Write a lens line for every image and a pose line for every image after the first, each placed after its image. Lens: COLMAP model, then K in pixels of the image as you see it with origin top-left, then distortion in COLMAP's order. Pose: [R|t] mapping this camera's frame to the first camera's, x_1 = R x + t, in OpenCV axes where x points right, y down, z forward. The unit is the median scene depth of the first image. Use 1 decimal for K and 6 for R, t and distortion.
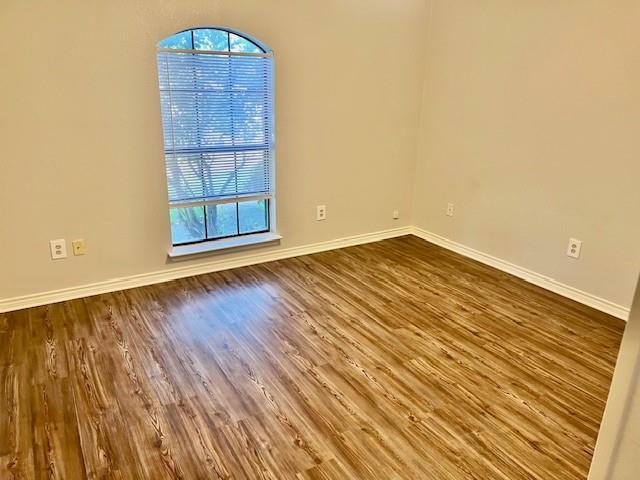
lens RADIAL K [[474.9, 0, 322.9], [0, 474.9, 240.3], [0, 0, 1]] dist [0.100068, -0.119144]
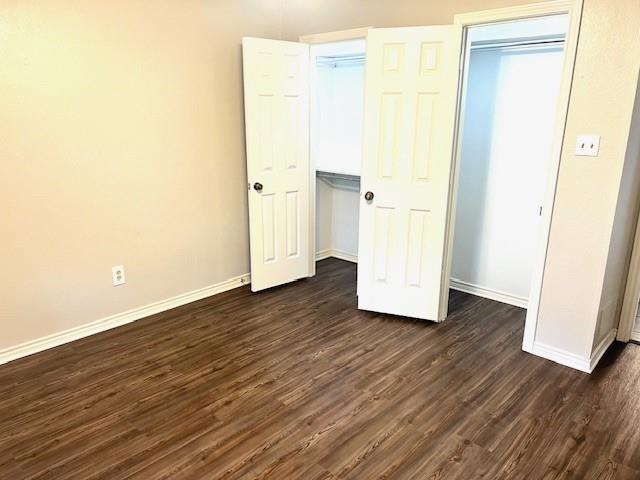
lens RADIAL K [[474.9, 0, 322.9], [0, 474.9, 240.3], [0, 0, 1]] dist [0.100068, -0.119144]
pose [[-0.262373, -0.278983, 0.923758, -0.555018], [0.303660, 0.884791, 0.353463, -0.310534], [-0.915943, 0.373247, -0.147429, 0.857785]]
